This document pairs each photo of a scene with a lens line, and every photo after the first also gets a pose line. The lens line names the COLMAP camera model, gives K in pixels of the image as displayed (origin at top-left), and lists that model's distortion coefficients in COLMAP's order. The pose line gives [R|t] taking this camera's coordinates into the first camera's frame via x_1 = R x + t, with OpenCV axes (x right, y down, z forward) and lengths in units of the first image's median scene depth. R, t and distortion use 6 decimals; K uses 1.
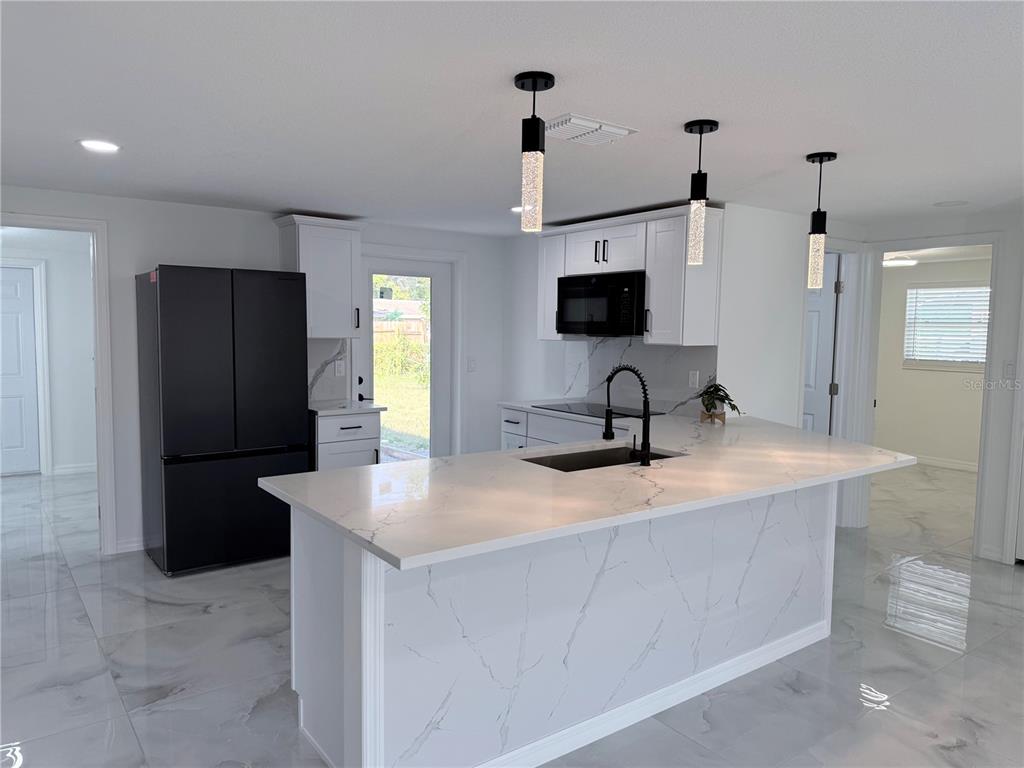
lens RADIAL K [[719.7, 0, 512.0], [0, 719.7, 384.0], [0, 0, 1]] dist [0.090533, -0.119004]
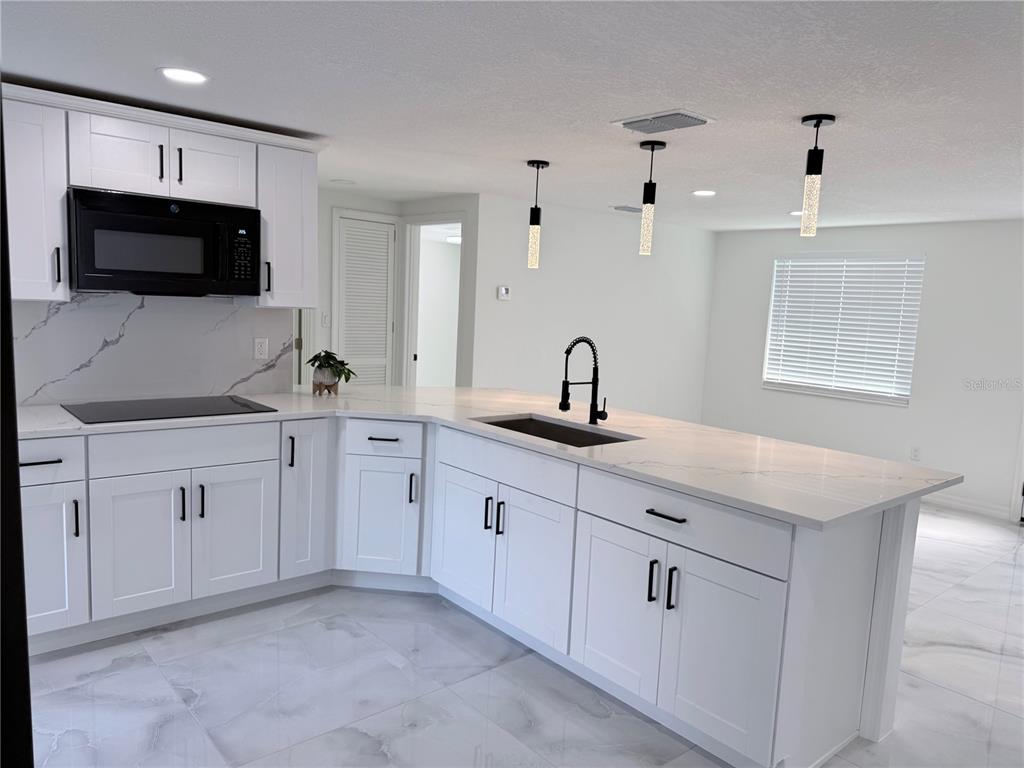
lens RADIAL K [[719.7, 0, 512.0], [0, 719.7, 384.0], [0, 0, 1]] dist [0.090533, -0.119004]
pose [[-0.082030, -0.131322, 0.987940, -0.613534], [0.032613, 0.990396, 0.134356, -0.070372], [-0.996096, 0.043241, -0.076959, 0.805473]]
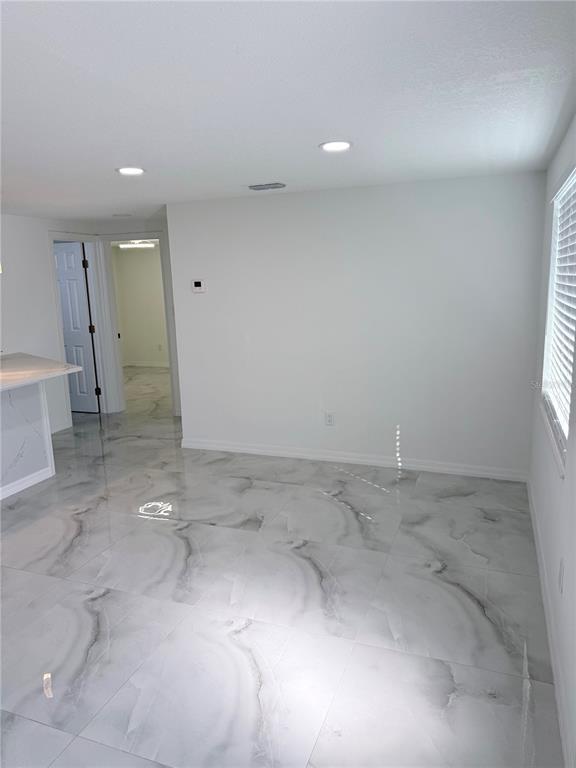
lens RADIAL K [[552.1, 0, 286.2], [0, 552.1, 378.3], [0, 0, 1]] dist [0.039723, -0.002931]
pose [[0.842729, -0.123702, 0.523934, 0.190323], [0.075826, 0.990814, 0.111970, 0.011838], [-0.532972, -0.054632, 0.844367, -0.297370]]
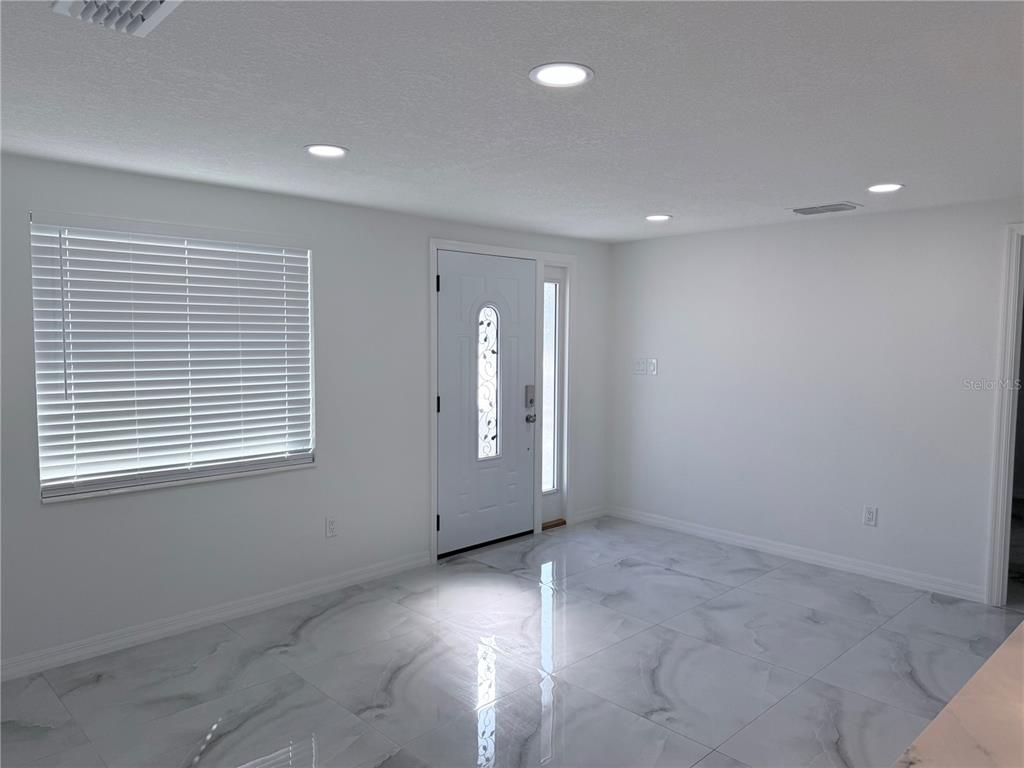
lens RADIAL K [[736.1, 0, 512.0], [0, 736.1, 384.0], [0, 0, 1]] dist [0.039723, -0.002931]
pose [[-0.990871, -0.004299, -0.134746, 0.527515], [-0.024900, 0.988132, 0.151574, -0.074036], [0.132495, 0.153546, -0.979218, 0.908283]]
